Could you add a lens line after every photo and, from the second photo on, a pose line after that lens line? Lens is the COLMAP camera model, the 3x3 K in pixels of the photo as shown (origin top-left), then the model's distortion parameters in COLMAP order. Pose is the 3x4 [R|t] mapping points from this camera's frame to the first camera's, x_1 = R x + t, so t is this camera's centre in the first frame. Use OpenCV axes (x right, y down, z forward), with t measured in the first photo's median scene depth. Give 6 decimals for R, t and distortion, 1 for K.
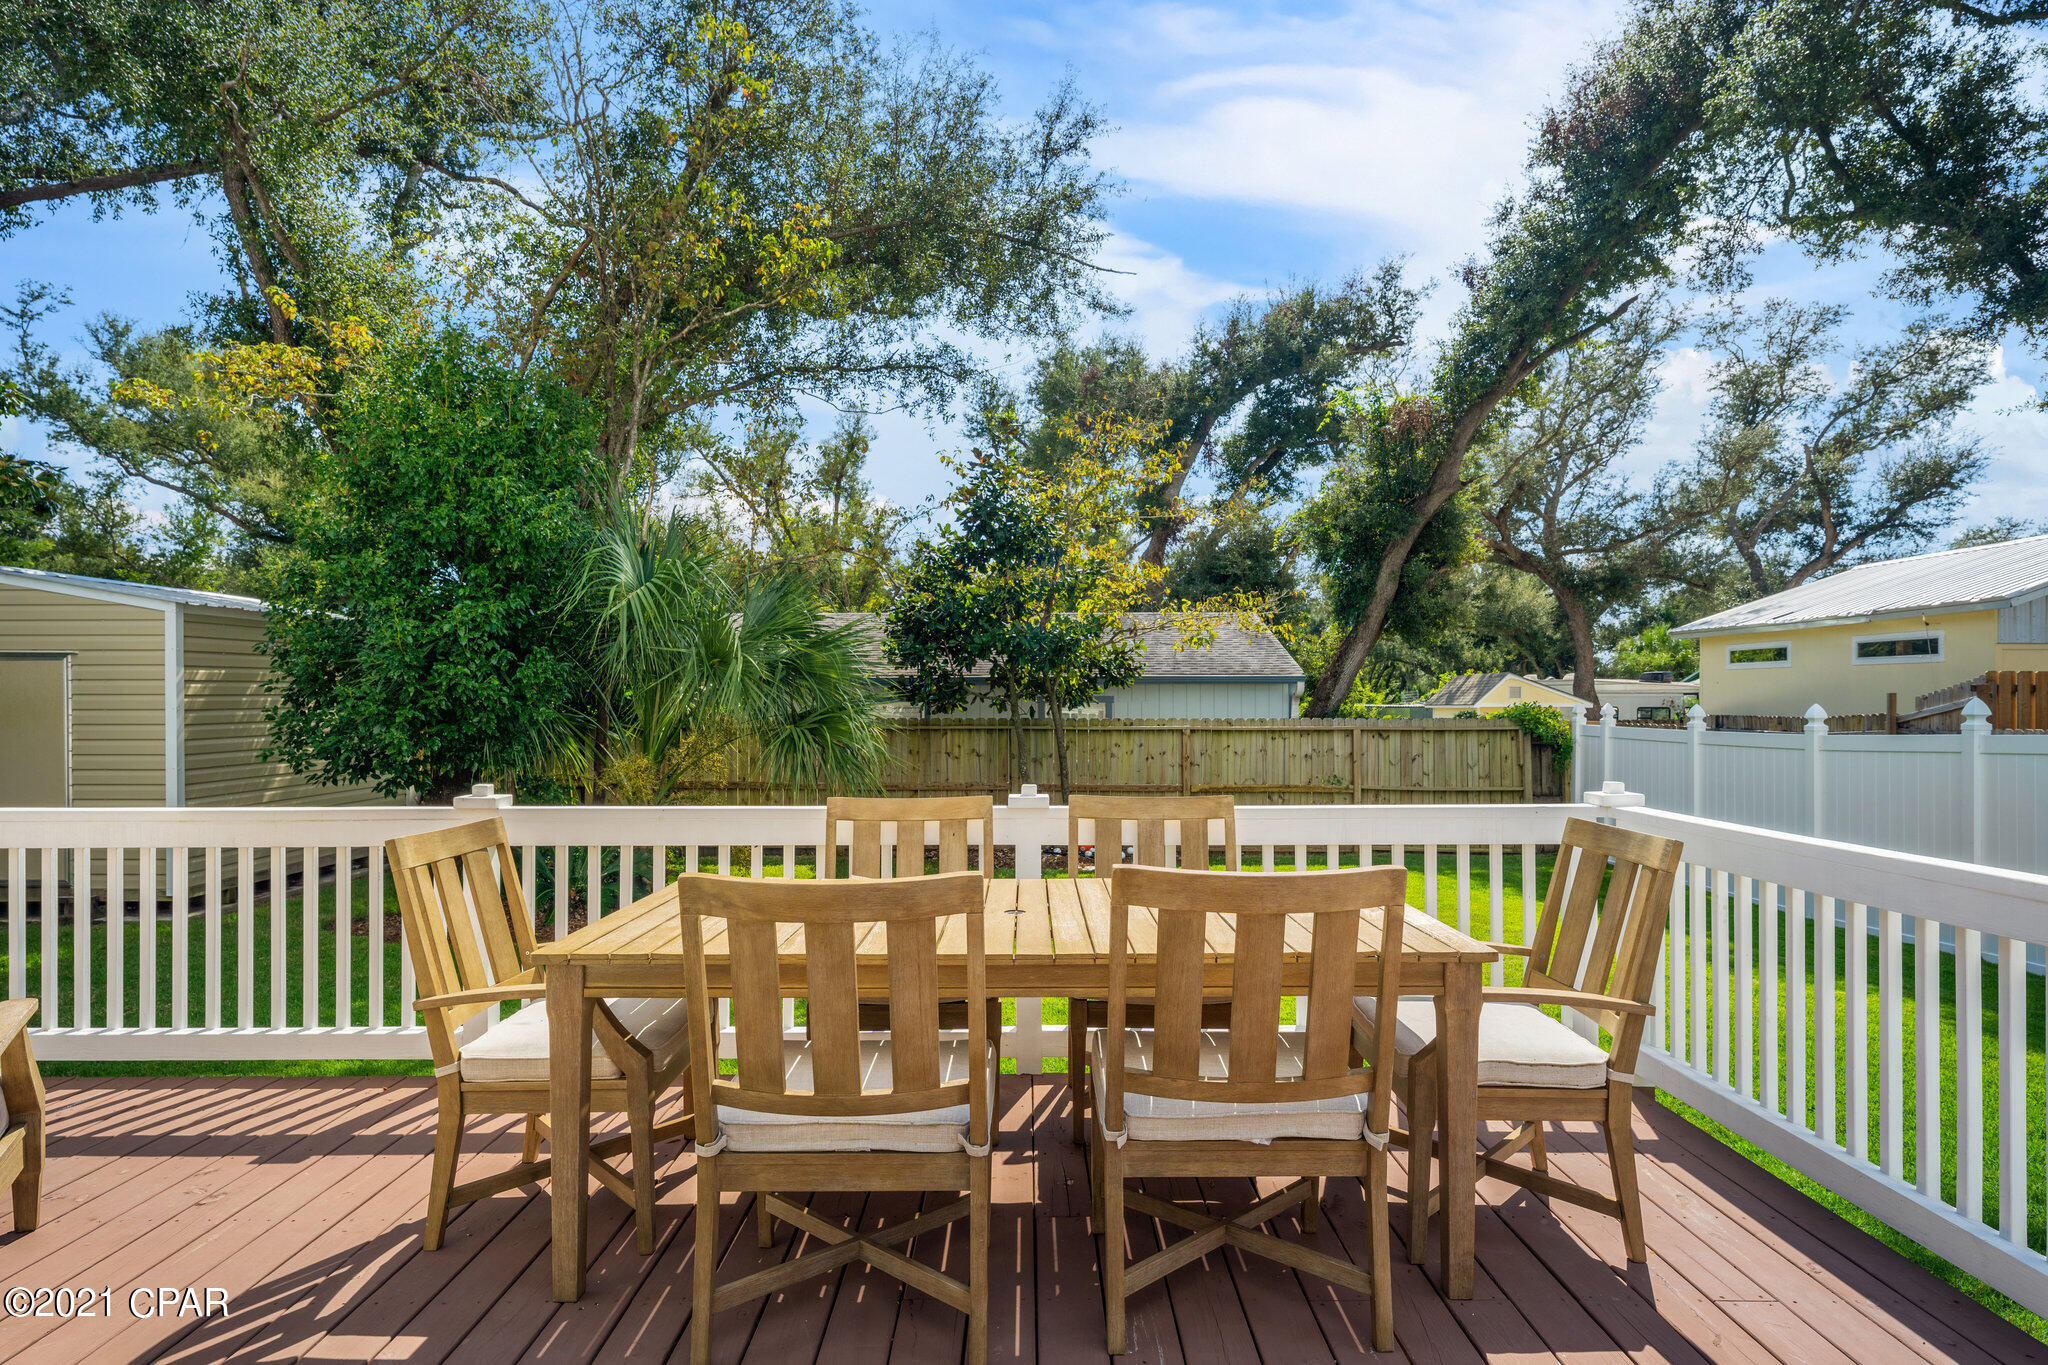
lens RADIAL K [[1157.9, 0, 1018.1], [0, 1157.9, 703.3], [0, 0, 1]] dist [-0.002071, -0.000444]
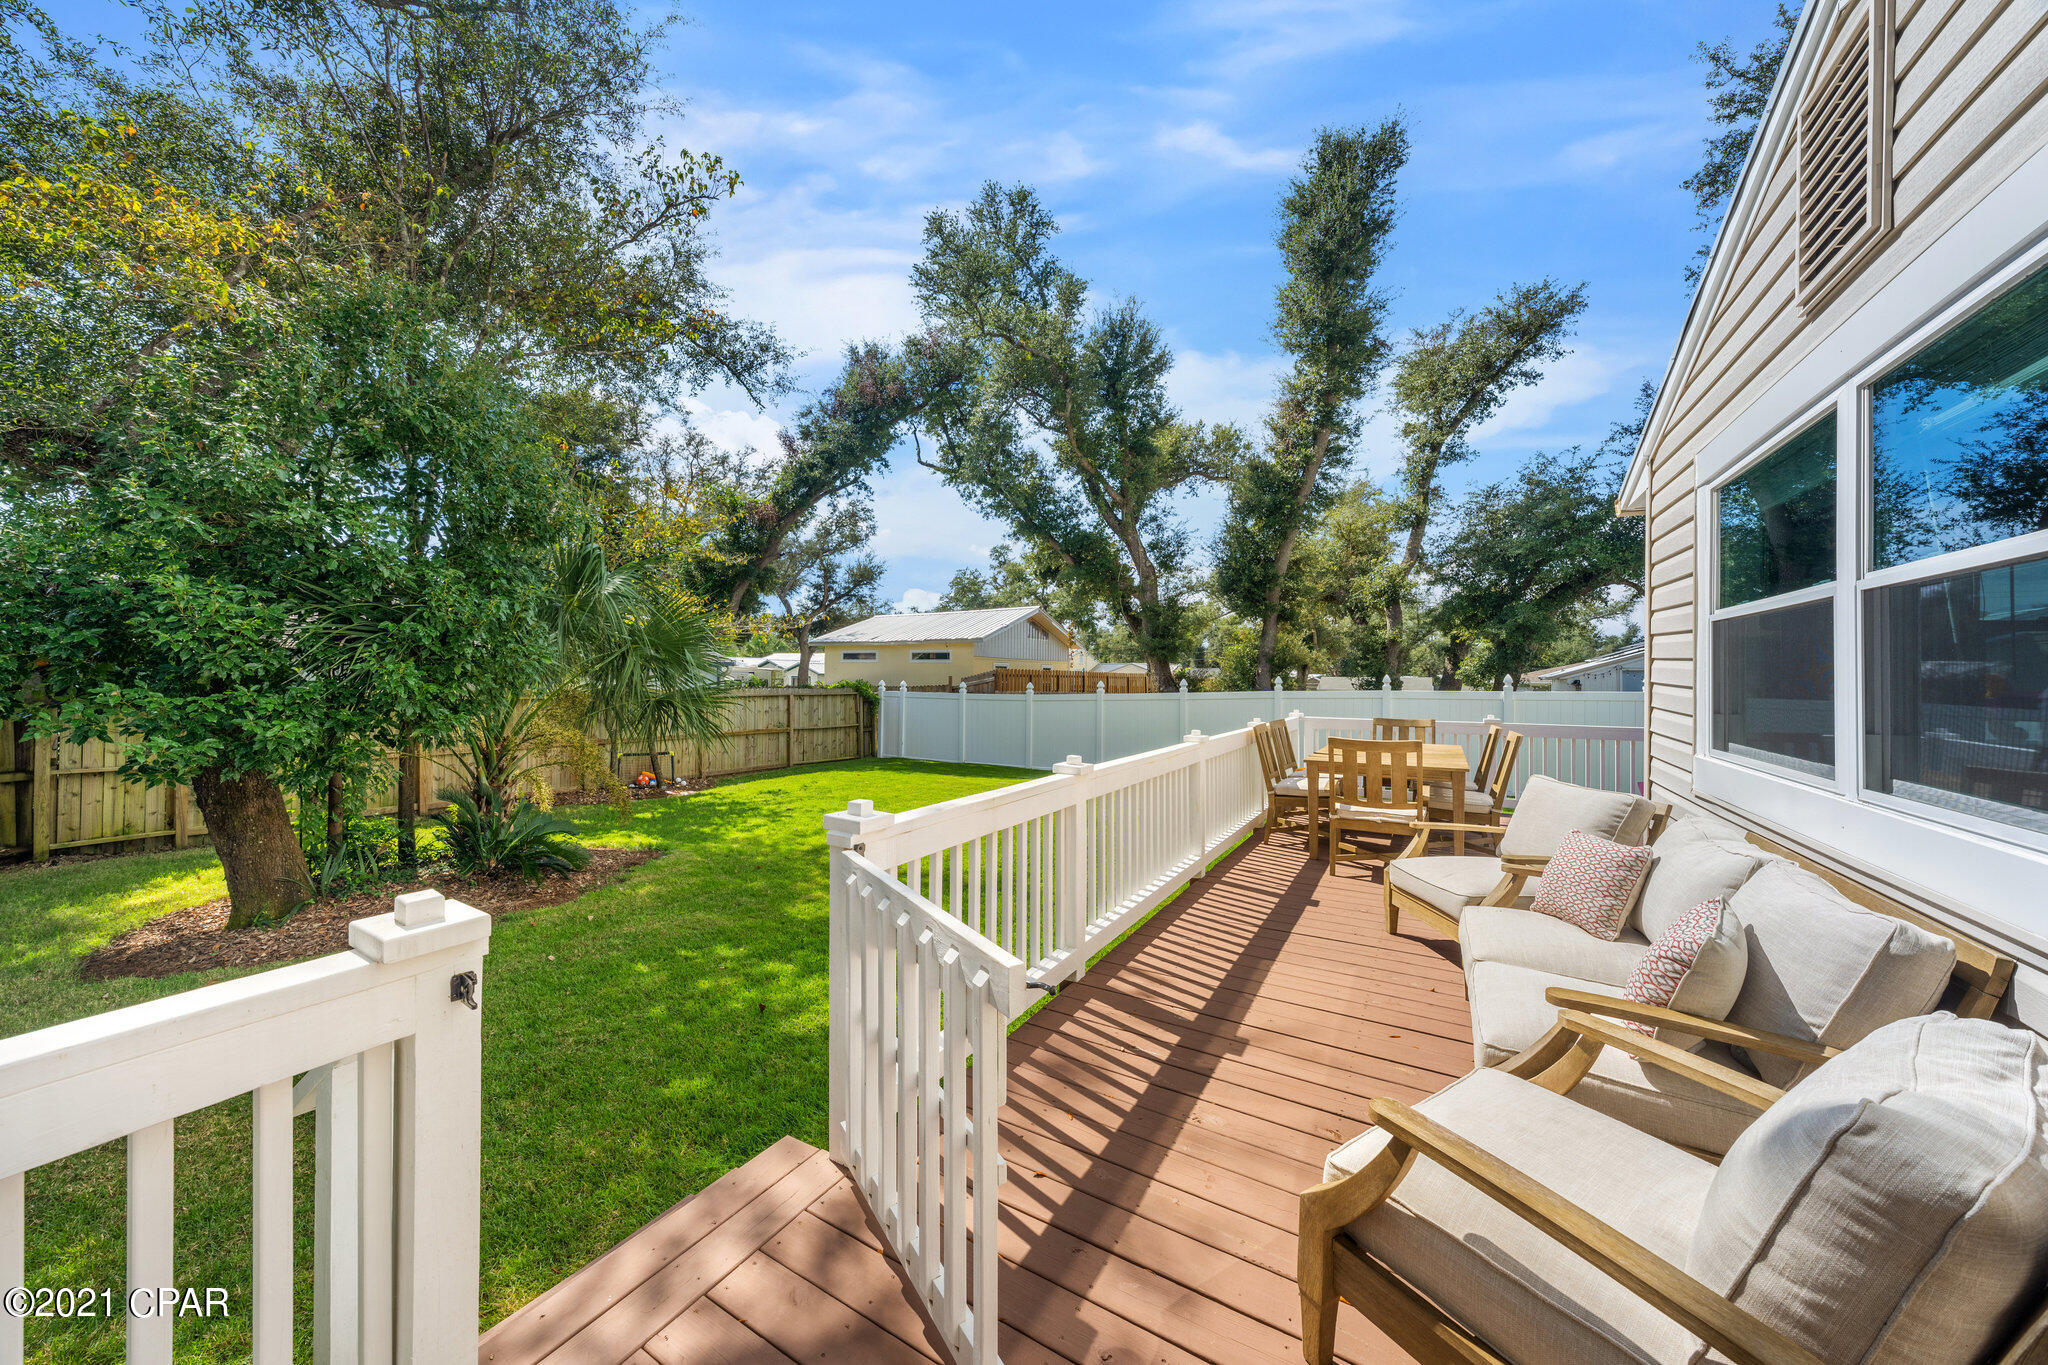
lens RADIAL K [[696.0, 0, 1026.9], [0, 696.0, 674.8], [0, 0, 1]] dist [0.000313, 0.000028]
pose [[0.495772, 0.007820, 0.868418, -0.435612], [-0.007750, 0.999959, -0.004580, -0.006023], [-0.868418, -0.004460, 0.495812, 0.173476]]
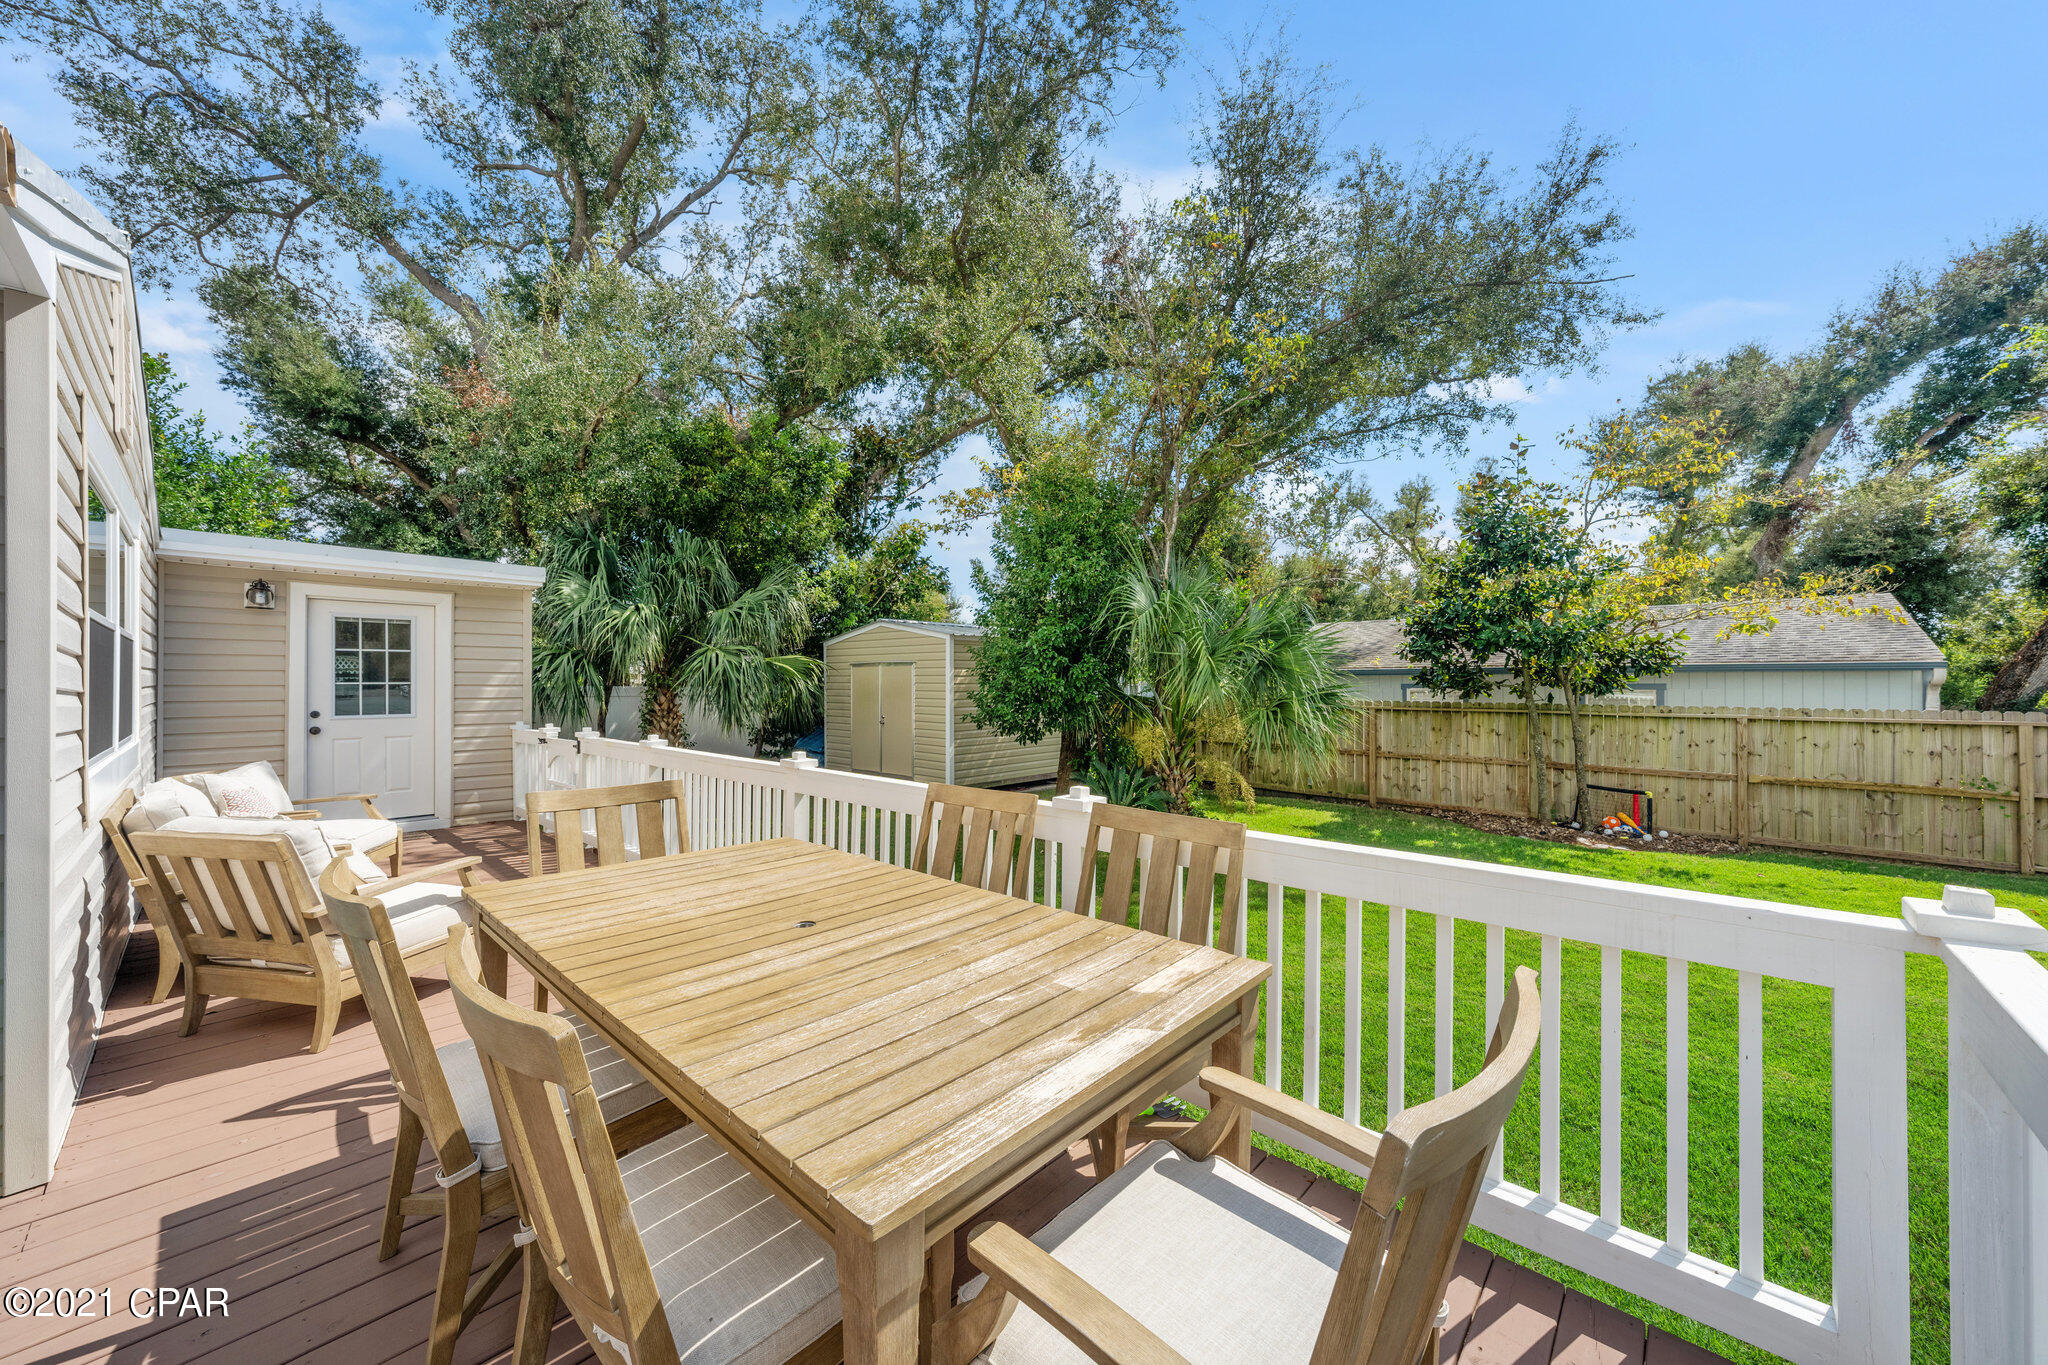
lens RADIAL K [[742.5, 0, 1024.4], [0, 742.5, 676.3], [0, 0, 1]] dist [-0.001220, -0.000178]
pose [[0.745608, -0.003641, -0.666375, 0.107911], [-0.003637, 0.999948, -0.009532, -0.005025], [0.666375, 0.009530, 0.745556, 0.119242]]
